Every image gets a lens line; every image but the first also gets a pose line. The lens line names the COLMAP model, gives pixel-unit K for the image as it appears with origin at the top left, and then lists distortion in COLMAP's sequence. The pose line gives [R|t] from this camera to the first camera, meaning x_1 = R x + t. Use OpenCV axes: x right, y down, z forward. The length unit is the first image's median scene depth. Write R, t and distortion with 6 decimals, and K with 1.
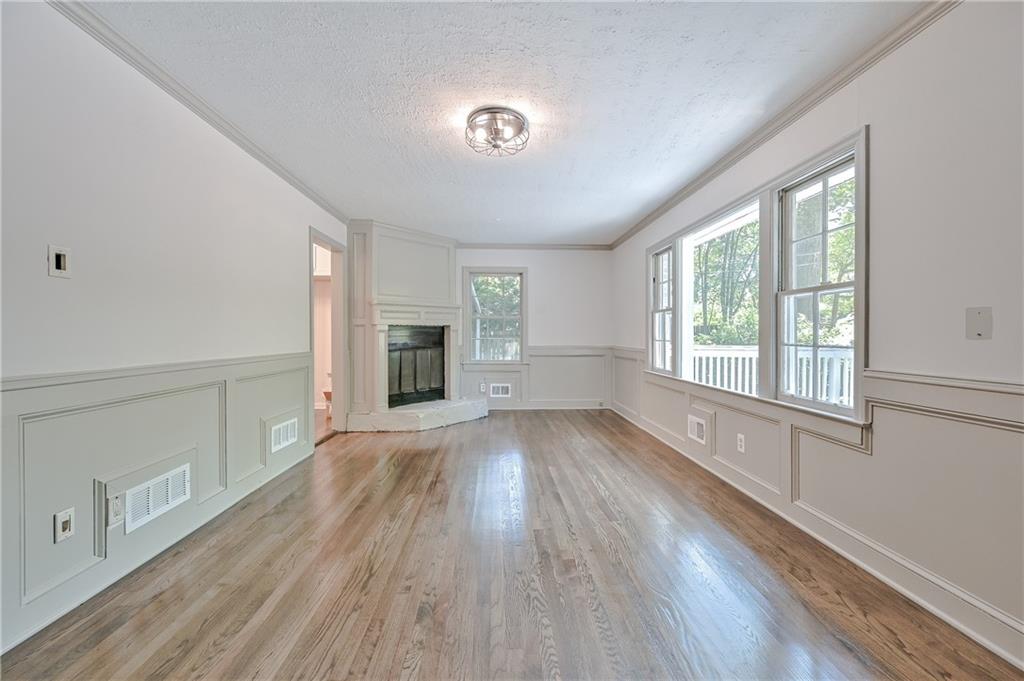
lens RADIAL K [[419.8, 0, 524.3], [0, 419.8, 337.9], [0, 0, 1]] dist [-0.000652, -0.000055]
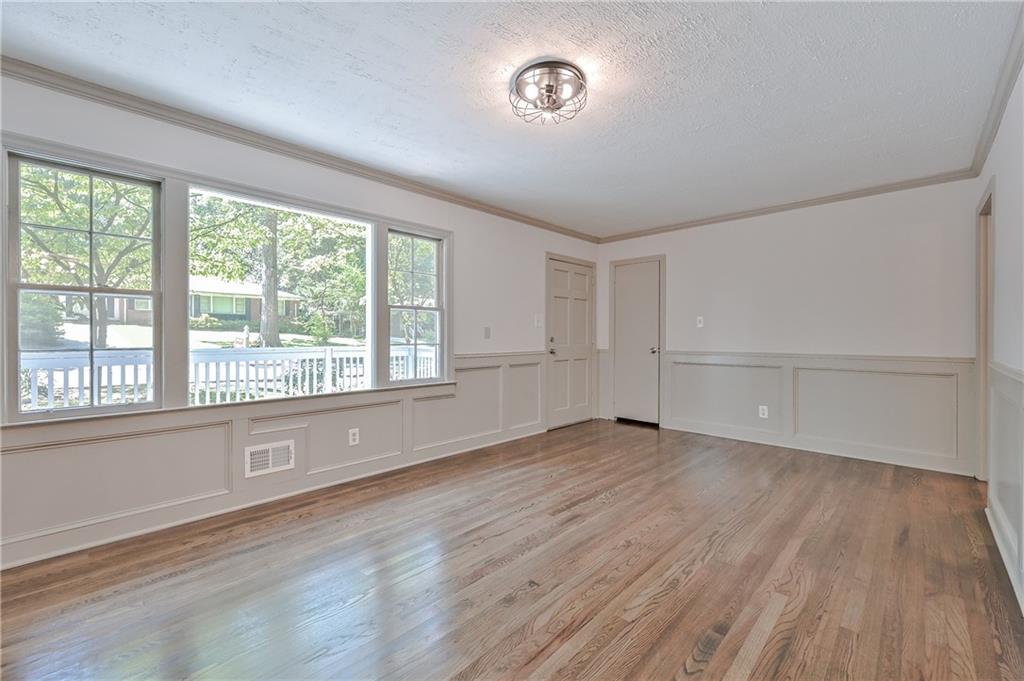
lens RADIAL K [[419.8, 0, 492.2], [0, 419.8, 346.8], [0, 0, 1]] dist [-0.000652, -0.000055]
pose [[-0.645575, -0.022237, 0.763373, -0.474256], [0.006350, 0.999385, 0.034483, -0.018941], [-0.763671, 0.027109, -0.645037, 1.222798]]
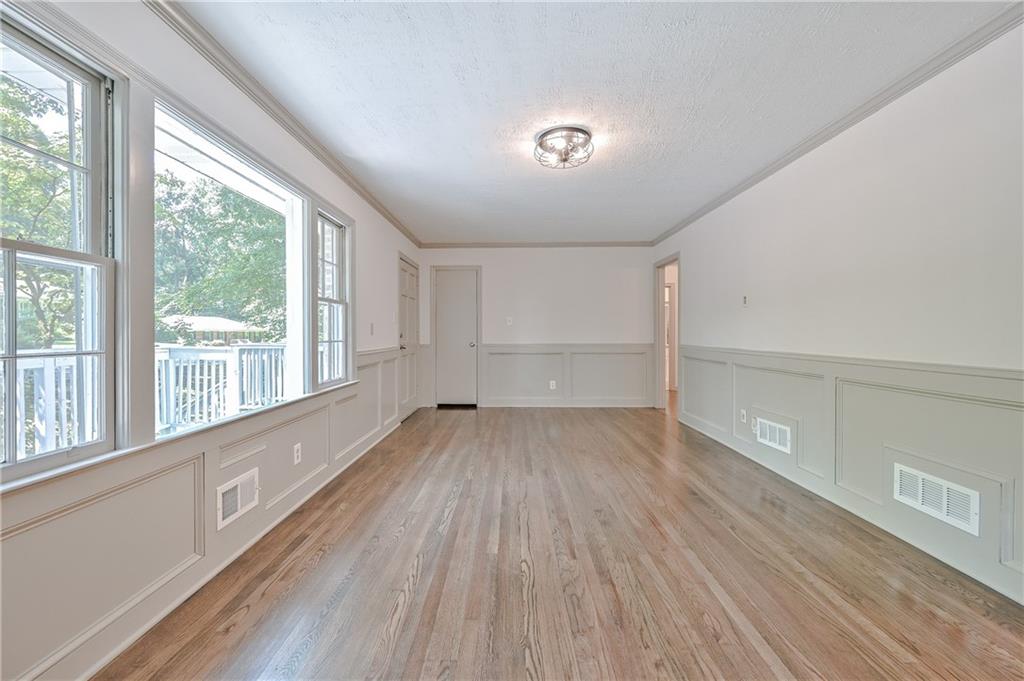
lens RADIAL K [[419.8, 0, 499.0], [0, 419.8, 334.1], [0, 0, 1]] dist [-0.000652, -0.000055]
pose [[-0.994272, 0.002502, 0.106847, -0.010382], [0.003855, 0.999915, 0.012462, -0.014612], [-0.106806, 0.012802, -0.994197, 1.586427]]
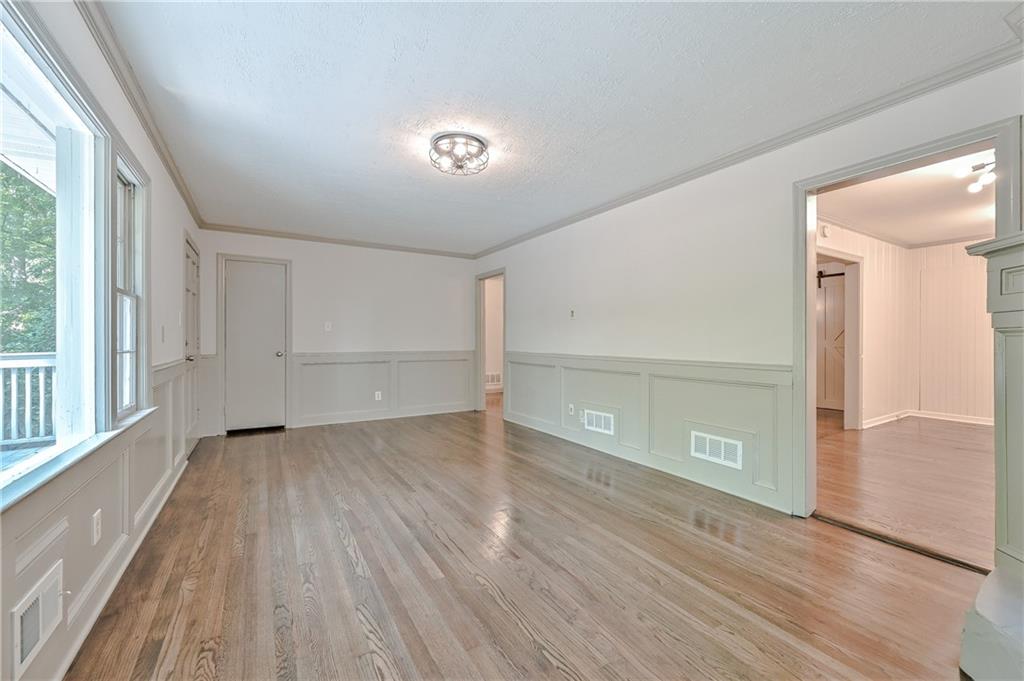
lens RADIAL K [[419.8, 0, 519.9], [0, 419.8, 344.0], [0, 0, 1]] dist [-0.000652, -0.000055]
pose [[-0.886204, 0.003785, -0.463280, 0.226048], [-0.005526, 0.999809, 0.018739, -0.016547], [0.463262, 0.019167, -0.886014, 1.533881]]
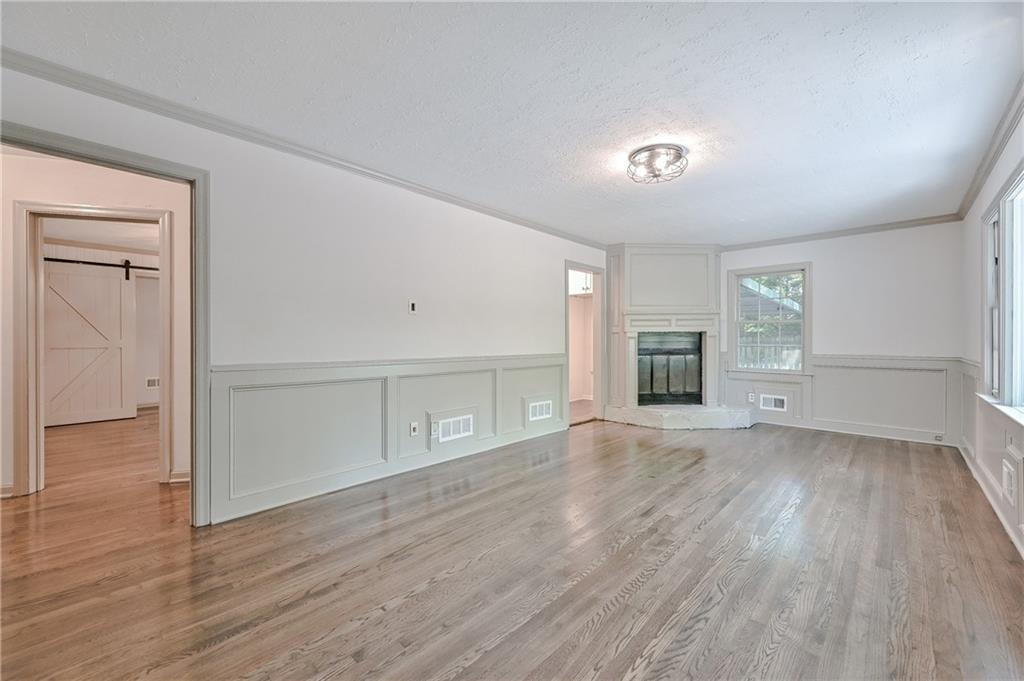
lens RADIAL K [[419.8, 0, 501.5], [0, 419.8, 338.8], [0, 0, 1]] dist [-0.000652, -0.000055]
pose [[0.675654, -0.002081, -0.737216, 0.370578], [-0.006525, 0.999940, -0.008803, -0.000407], [0.737190, 0.010758, 0.675600, -0.059846]]
